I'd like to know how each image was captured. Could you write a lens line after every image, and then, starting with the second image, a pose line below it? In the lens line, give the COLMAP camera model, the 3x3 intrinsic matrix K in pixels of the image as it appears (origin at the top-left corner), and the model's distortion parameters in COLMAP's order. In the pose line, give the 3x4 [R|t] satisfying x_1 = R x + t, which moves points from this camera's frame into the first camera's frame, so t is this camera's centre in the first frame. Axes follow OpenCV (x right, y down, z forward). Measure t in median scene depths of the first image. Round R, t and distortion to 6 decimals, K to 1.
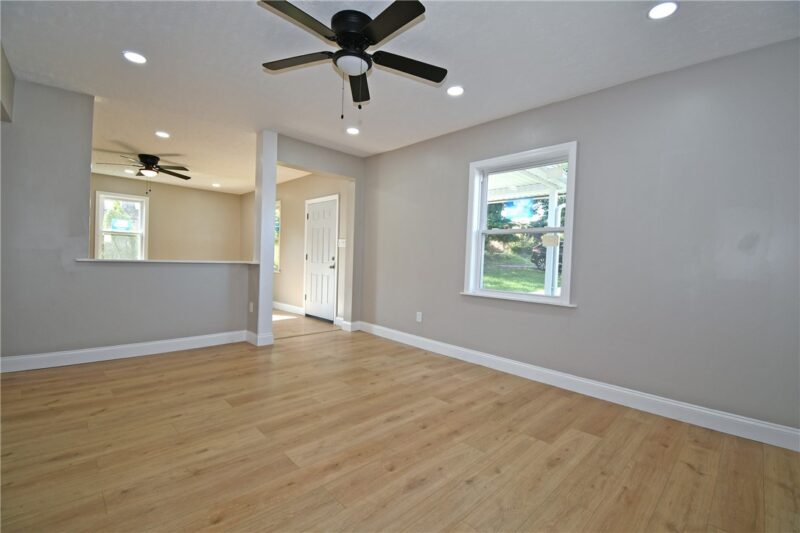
lens RADIAL K [[349.8, 0, 401.2], [0, 349.8, 266.9], [0, 0, 1]] dist [0.025732, -0.028916]
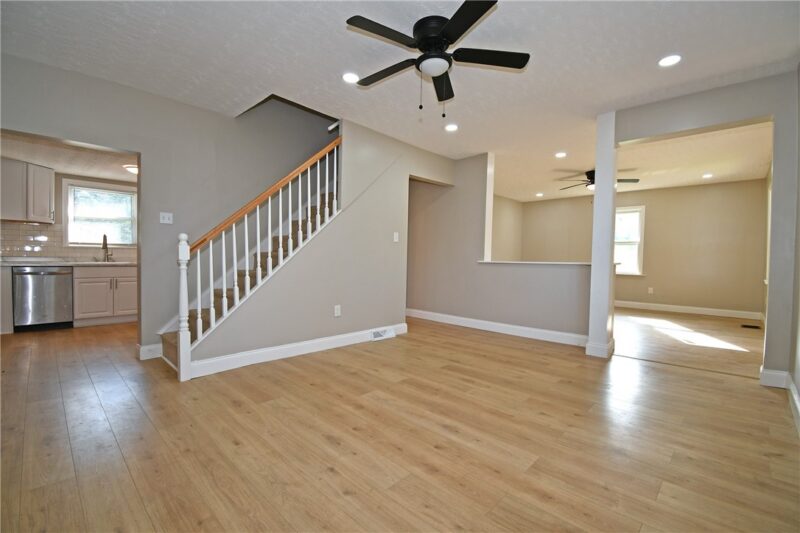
lens RADIAL K [[349.8, 0, 401.2], [0, 349.8, 266.9], [0, 0, 1]] dist [0.025732, -0.028916]
pose [[0.027101, -0.008228, -0.999599, 0.879289], [-0.034566, 0.999360, -0.009163, 0.041172], [0.999035, 0.034800, 0.026799, 0.860302]]
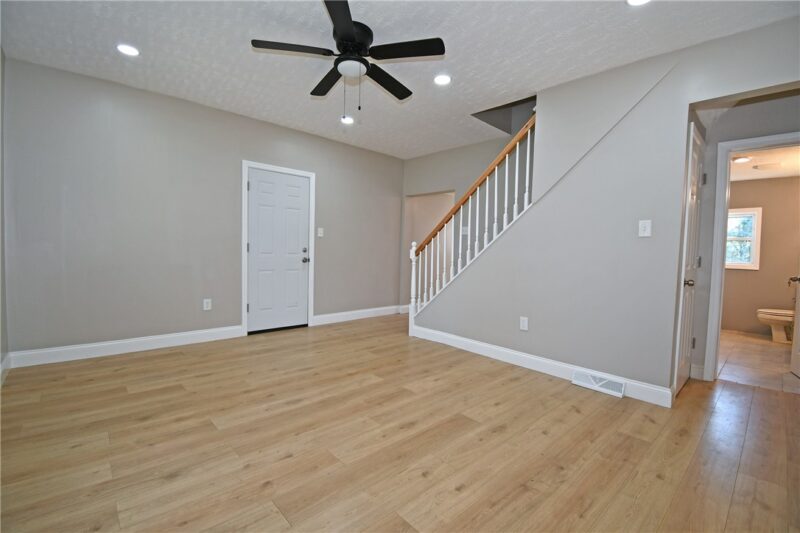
lens RADIAL K [[349.8, 0, 401.2], [0, 349.8, 266.9], [0, 0, 1]] dist [0.025732, -0.028916]
pose [[-0.997450, -0.064708, 0.030114, -0.345781], [-0.062604, 0.995837, 0.066247, -0.044821], [-0.034276, 0.064193, -0.997349, 2.030042]]
